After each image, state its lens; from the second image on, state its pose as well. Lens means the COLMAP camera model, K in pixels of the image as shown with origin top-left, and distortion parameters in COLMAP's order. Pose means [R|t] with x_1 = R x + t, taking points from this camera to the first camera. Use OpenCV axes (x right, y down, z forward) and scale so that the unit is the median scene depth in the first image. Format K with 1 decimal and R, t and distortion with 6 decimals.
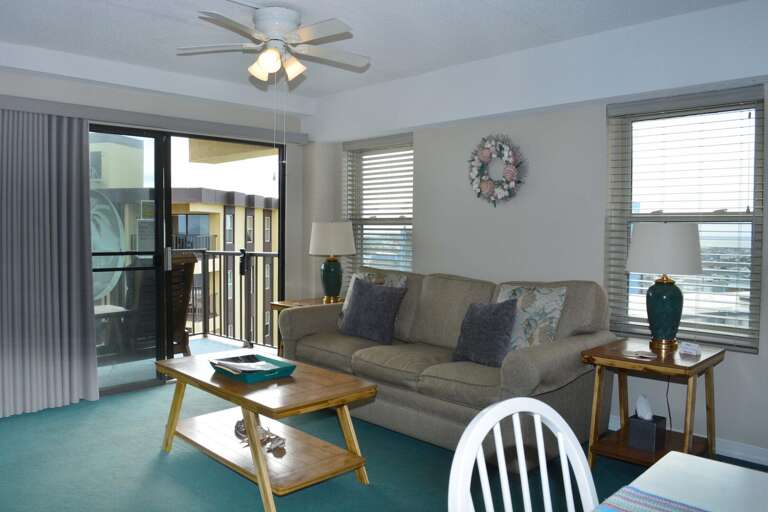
lens RADIAL K [[602.8, 0, 384.0], [0, 602.8, 256.0], [0, 0, 1]] dist [-0.083758, 0.002855]
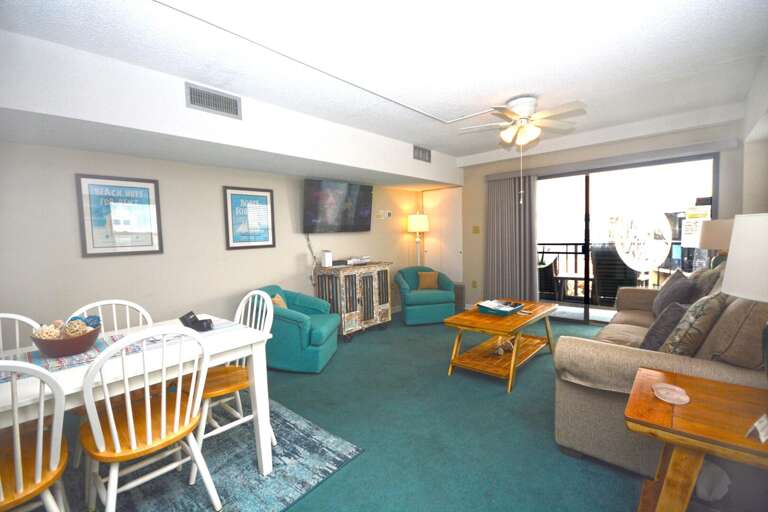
lens RADIAL K [[338.9, 0, 384.0], [0, 338.9, 256.0], [0, 0, 1]] dist [-0.000681, -0.001142]
pose [[0.051257, 0.055573, -0.997138, 0.602258], [-0.011983, 0.998413, 0.055028, -0.019935], [0.998614, 0.009128, 0.051842, 0.443543]]
